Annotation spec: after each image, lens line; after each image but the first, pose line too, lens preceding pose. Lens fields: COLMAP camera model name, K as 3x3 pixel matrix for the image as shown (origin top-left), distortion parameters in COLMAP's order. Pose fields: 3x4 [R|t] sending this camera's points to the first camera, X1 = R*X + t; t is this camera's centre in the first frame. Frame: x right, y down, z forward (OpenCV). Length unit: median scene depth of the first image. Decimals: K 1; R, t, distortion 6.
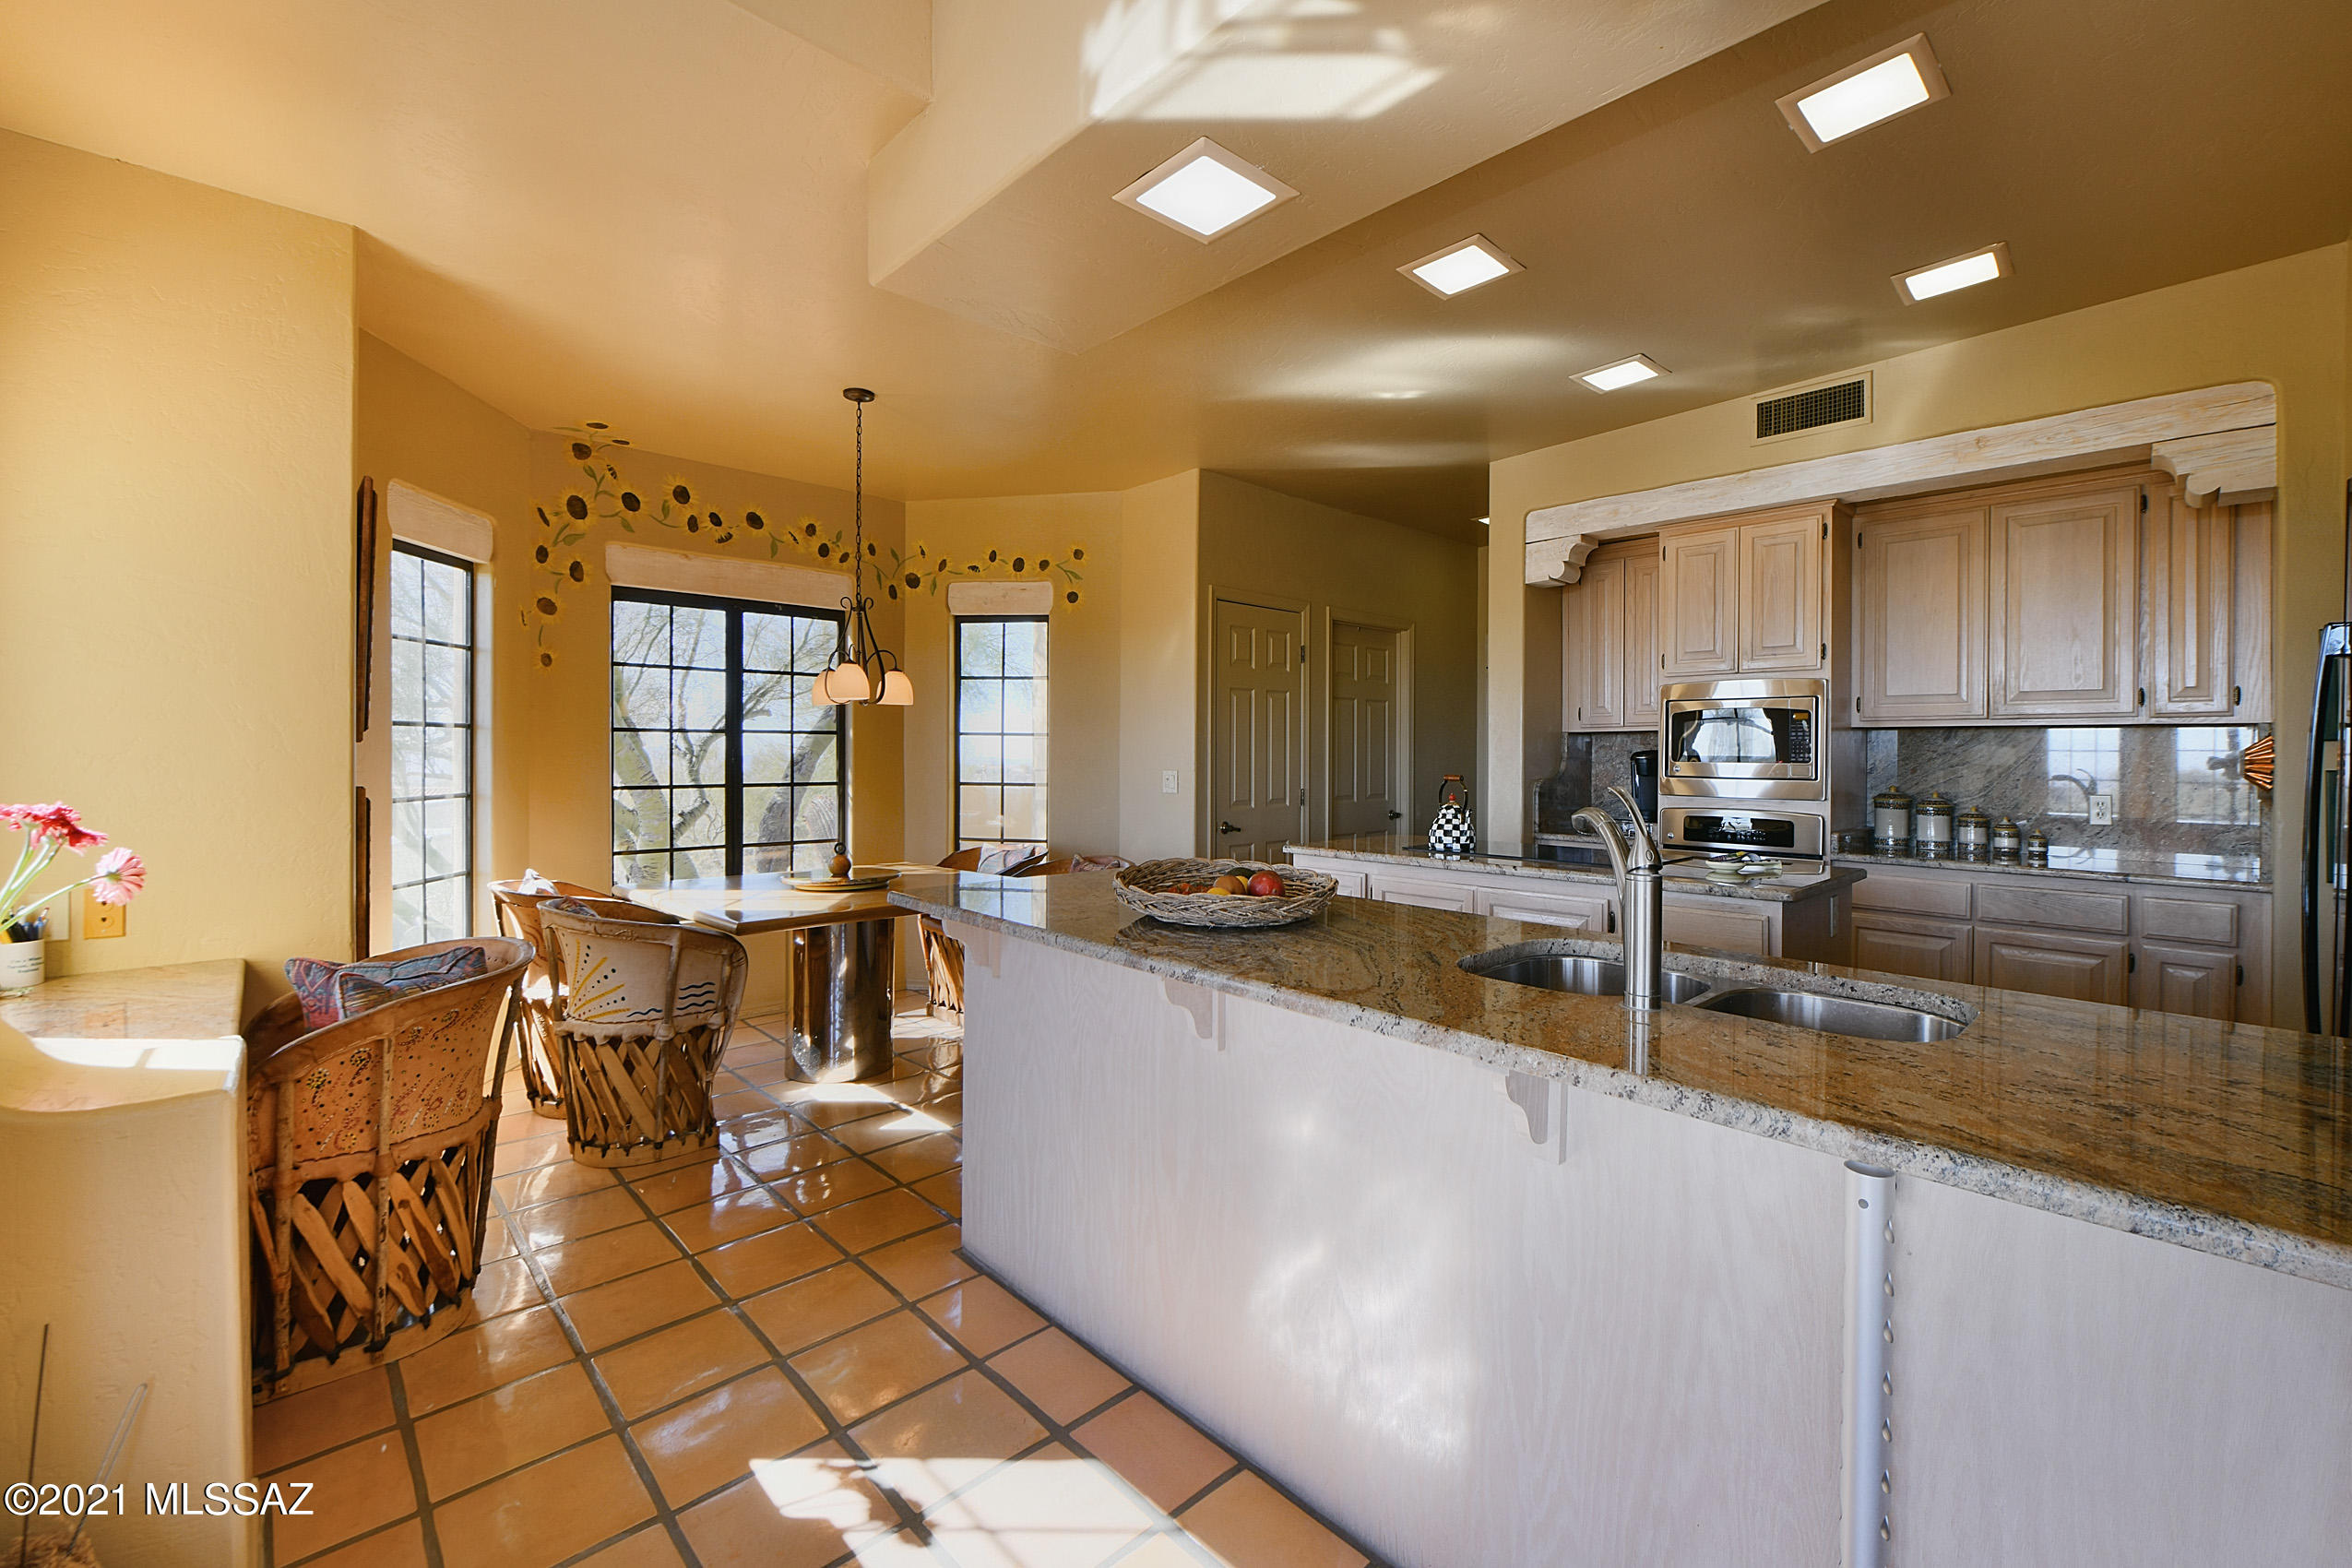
lens RADIAL K [[975.7, 0, 1200.7], [0, 975.7, 754.0], [0, 0, 1]] dist [-0.000141, -0.000897]
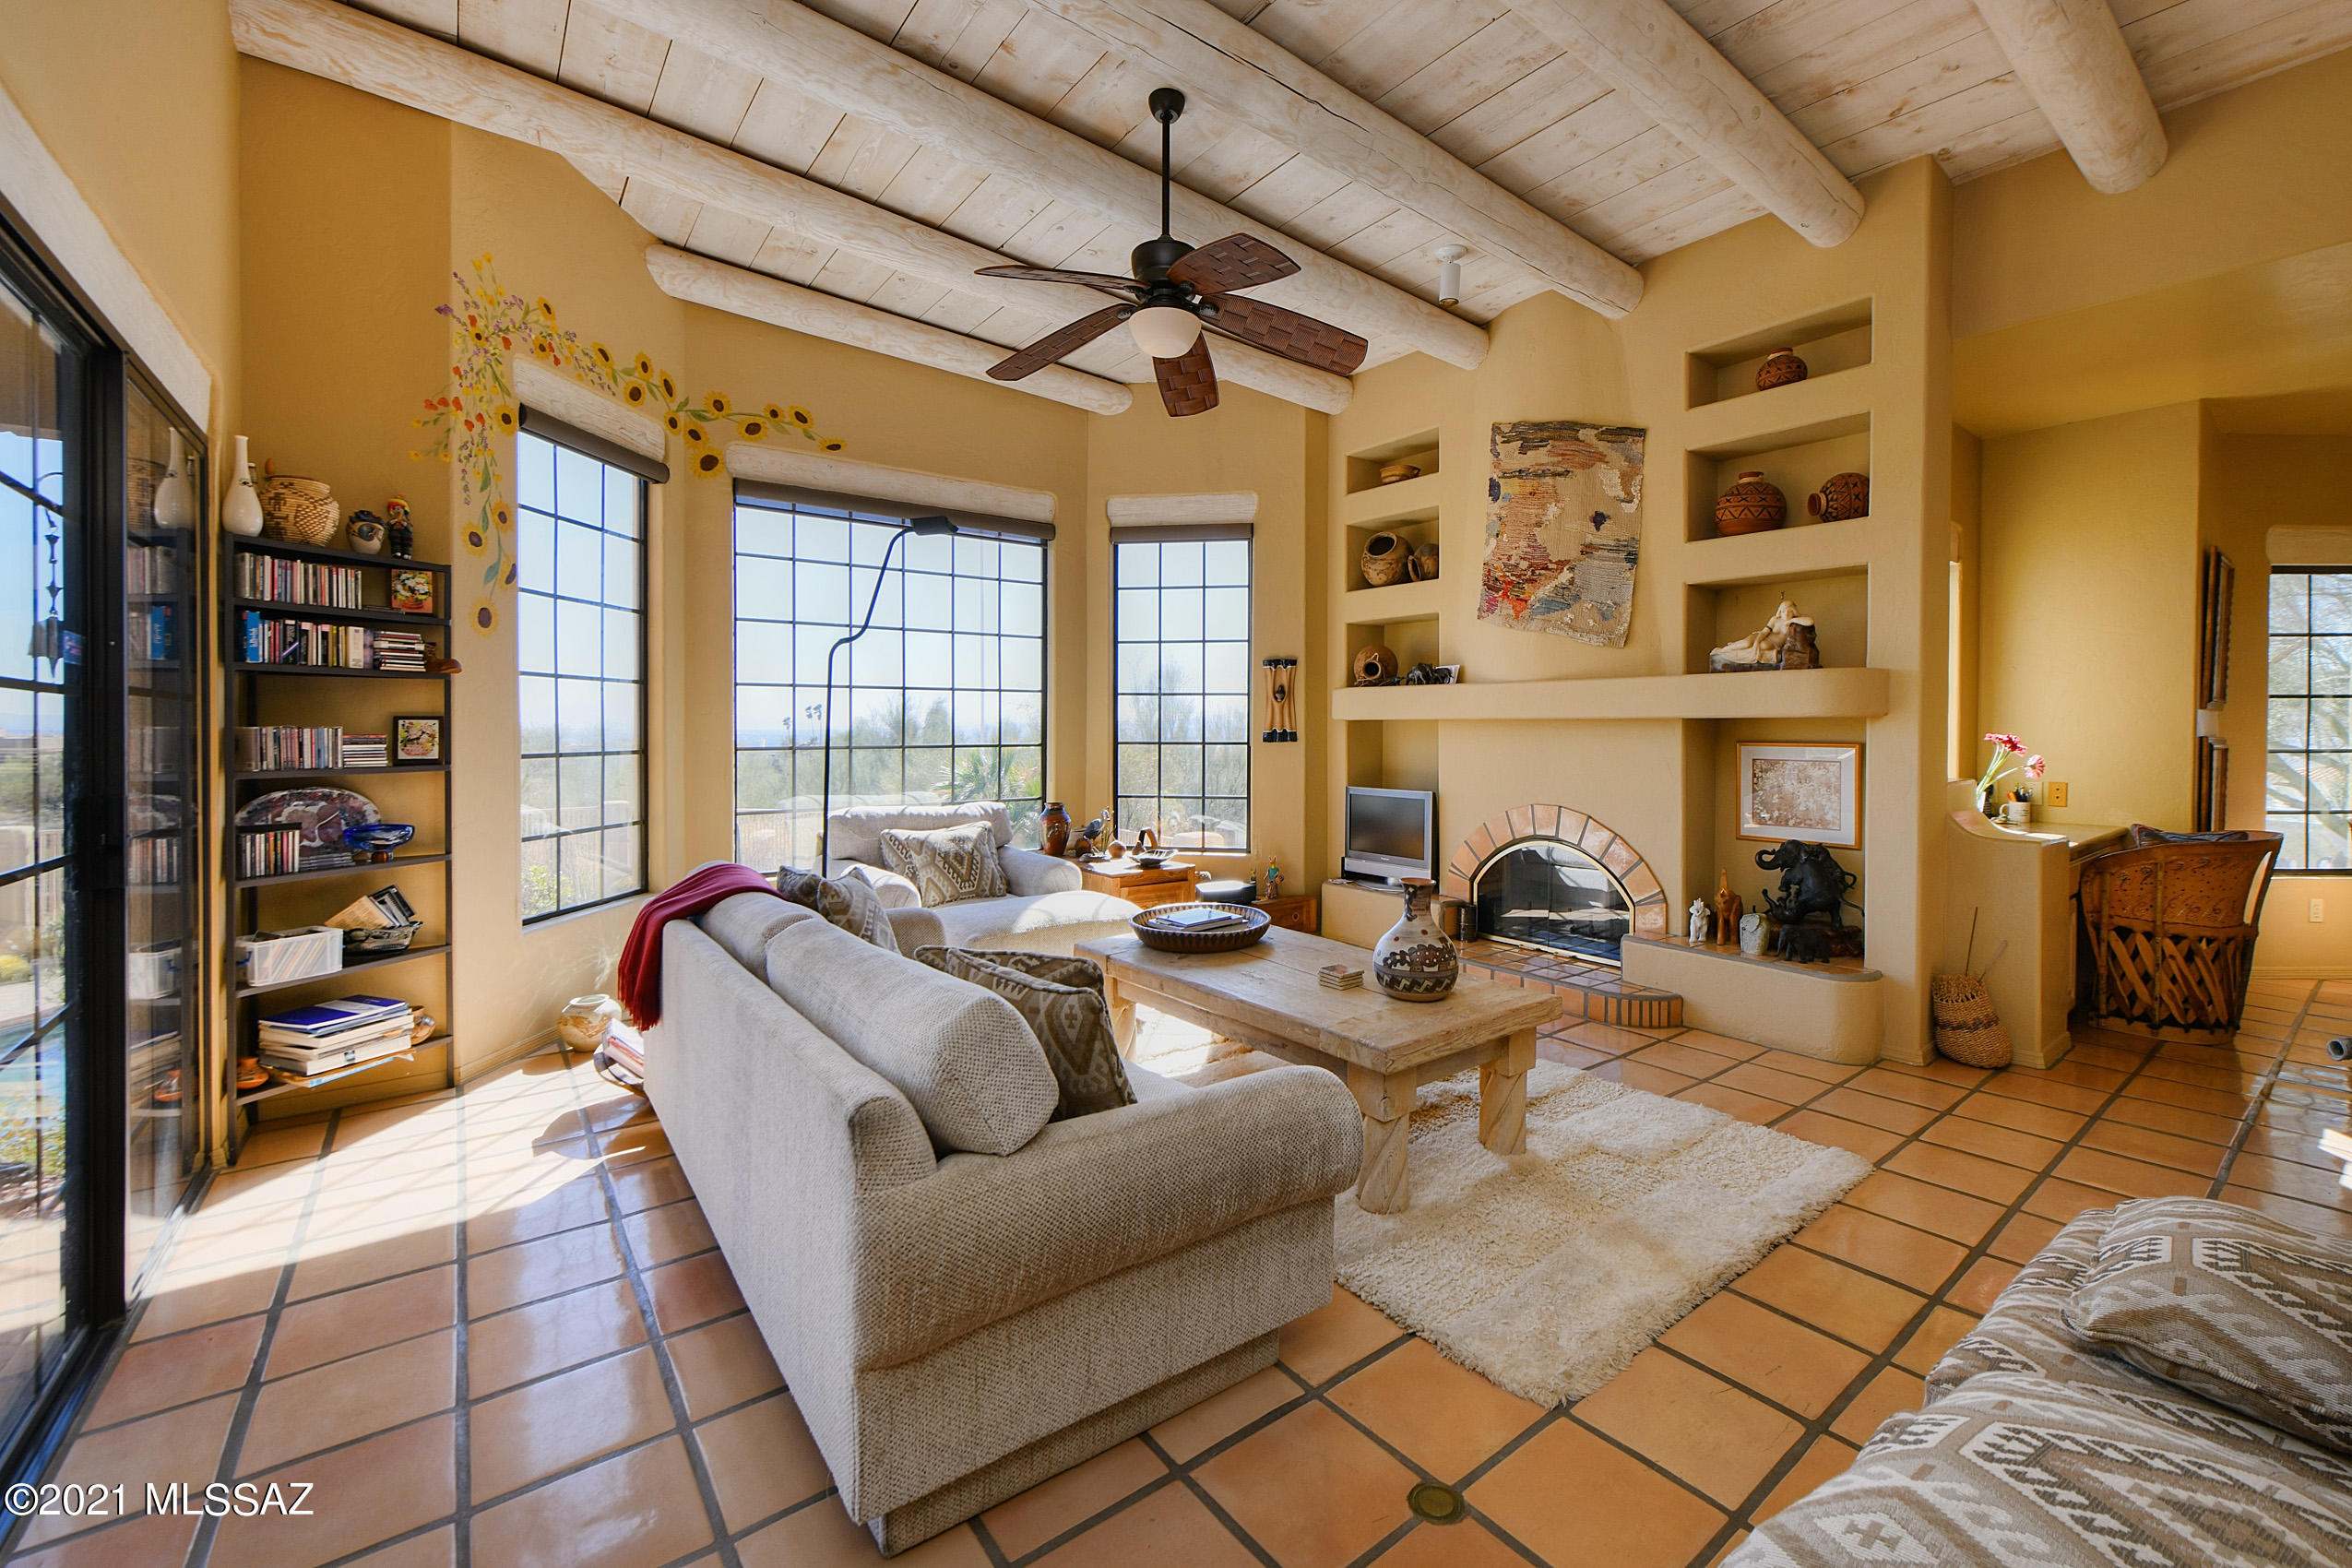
lens RADIAL K [[975.7, 0, 1161.3], [0, 975.7, 747.7], [0, 0, 1]] dist [-0.000141, -0.000897]
pose [[-0.132751, 0.010087, -0.991098, 0.735625], [-0.003000, 0.999940, 0.010579, 0.031448], [0.991145, 0.004378, -0.132713, -0.378665]]
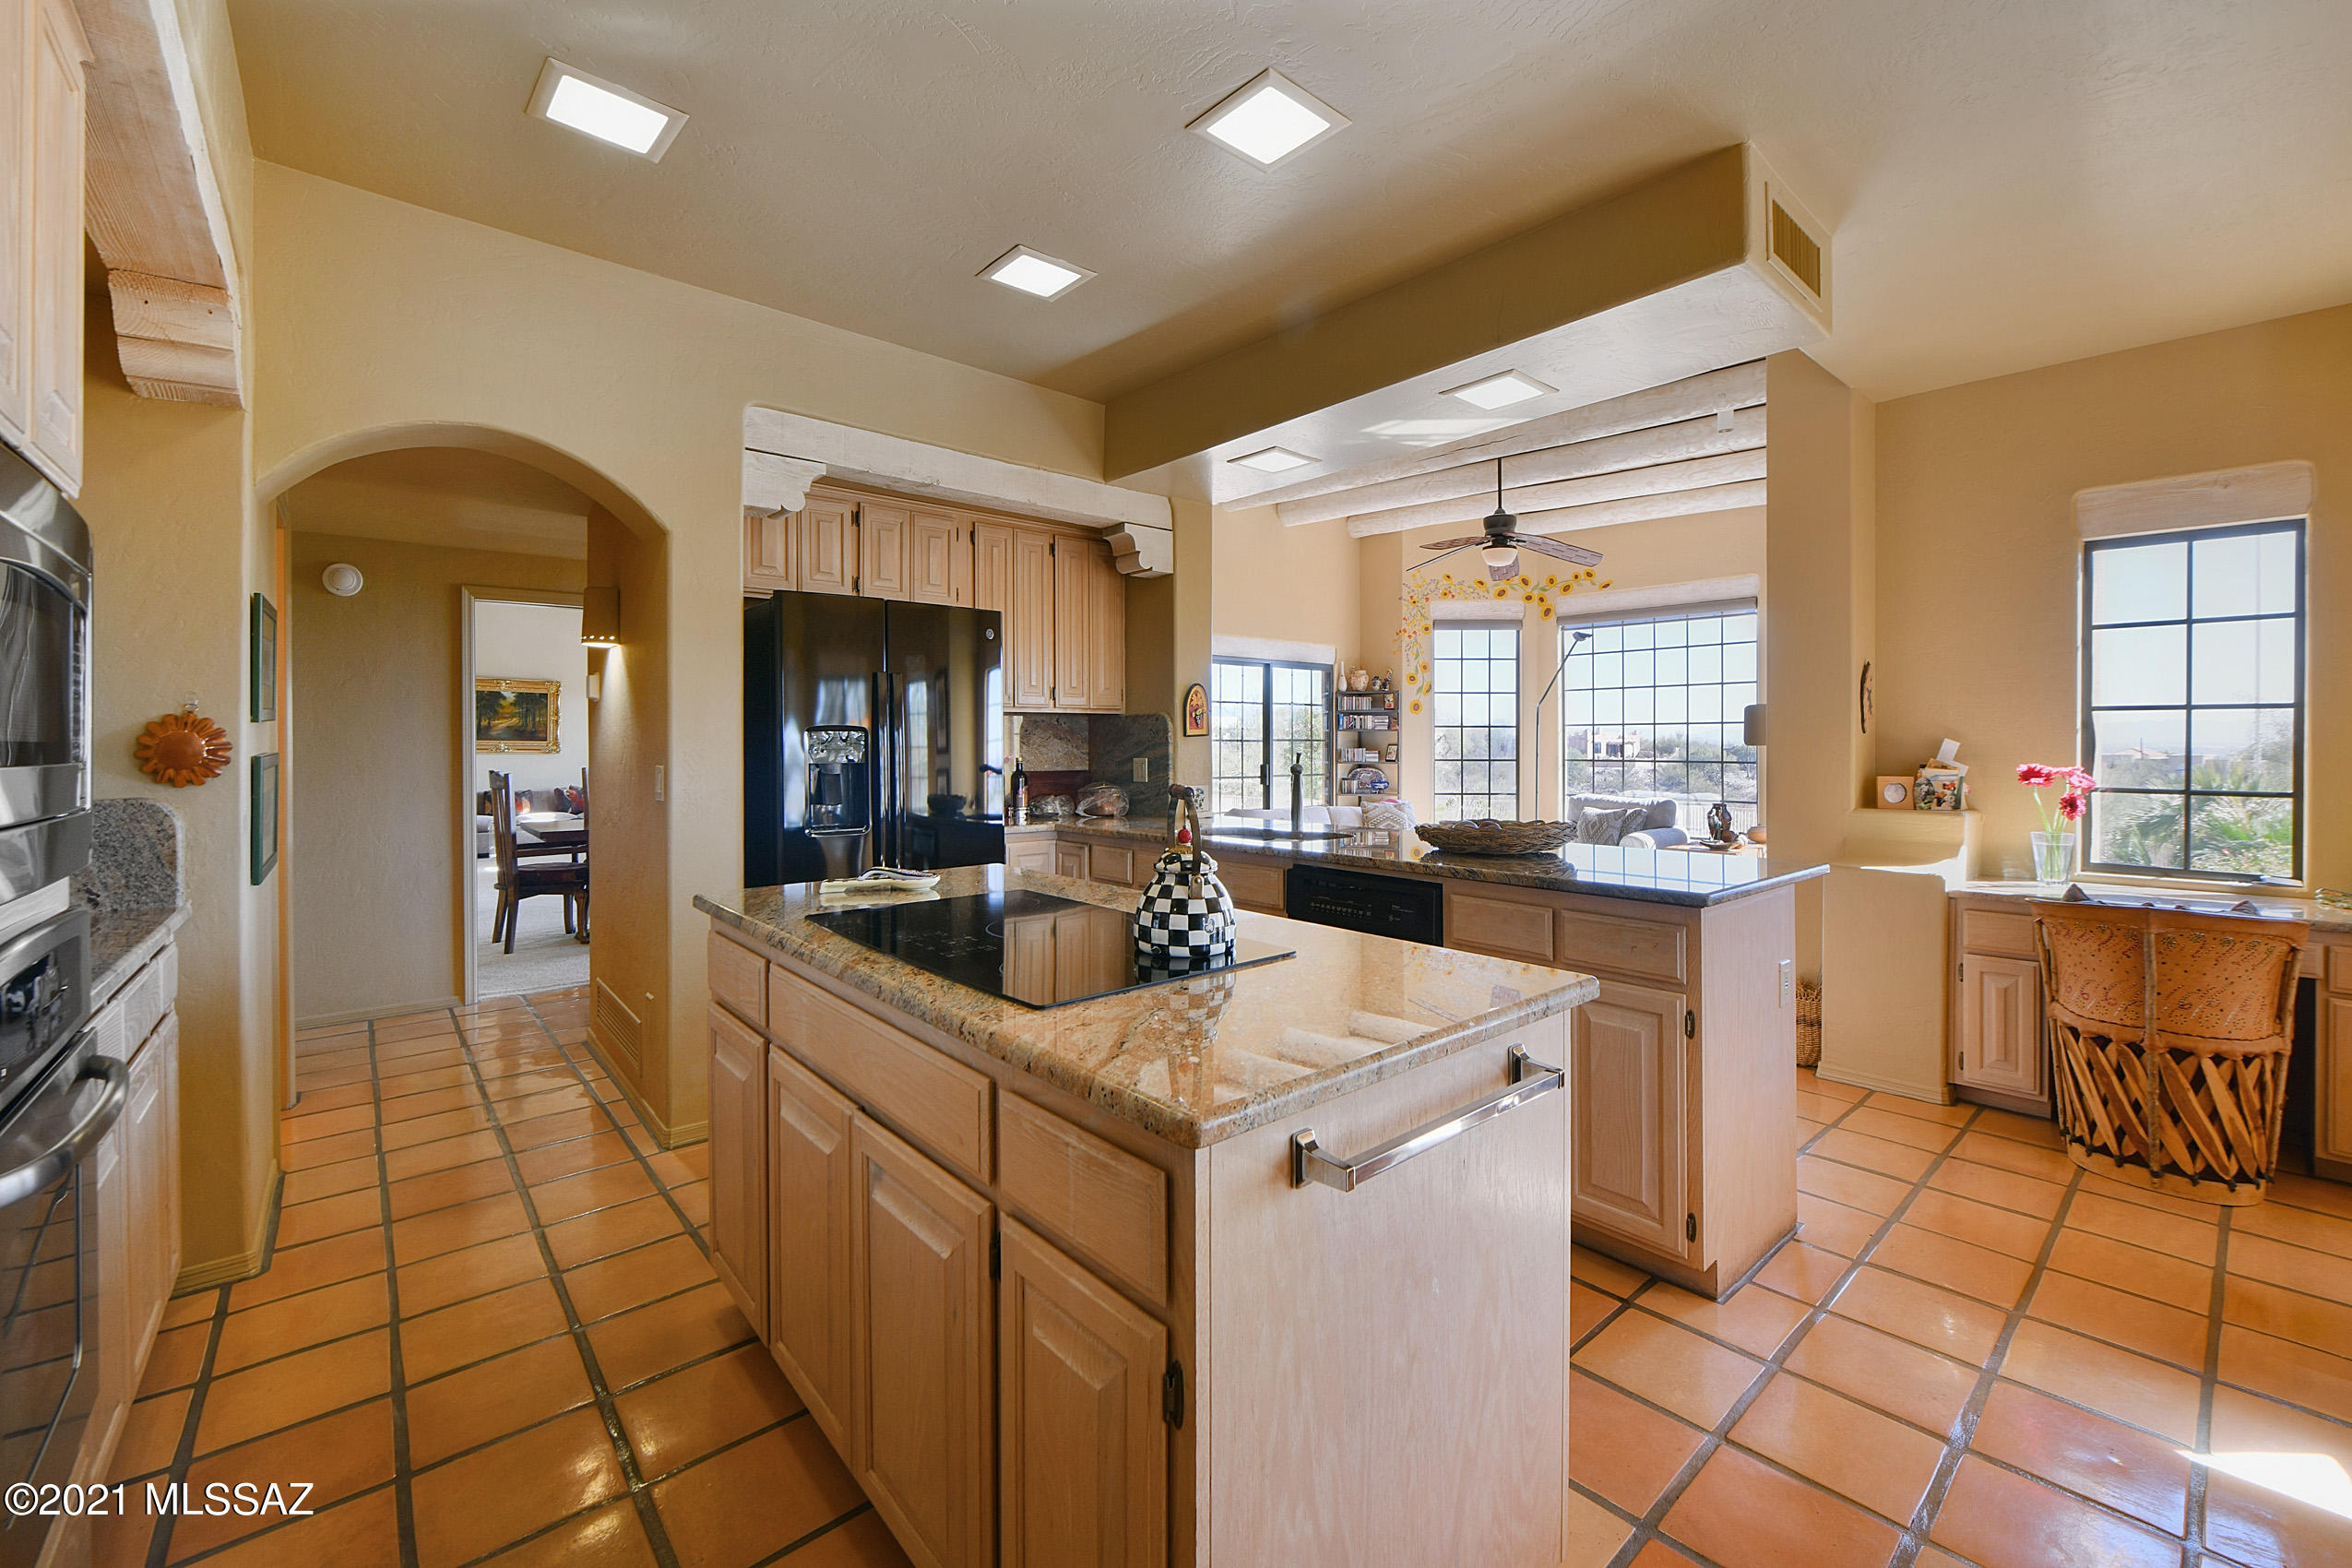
lens RADIAL K [[975.7, 0, 1142.1], [0, 975.7, 777.1], [0, 0, 1]] dist [-0.000141, -0.000897]
pose [[-0.996014, -0.007406, 0.088891, 0.334784], [-0.004186, 0.999330, 0.036355, 0.007165], [-0.089101, 0.035838, -0.995378, 1.527865]]
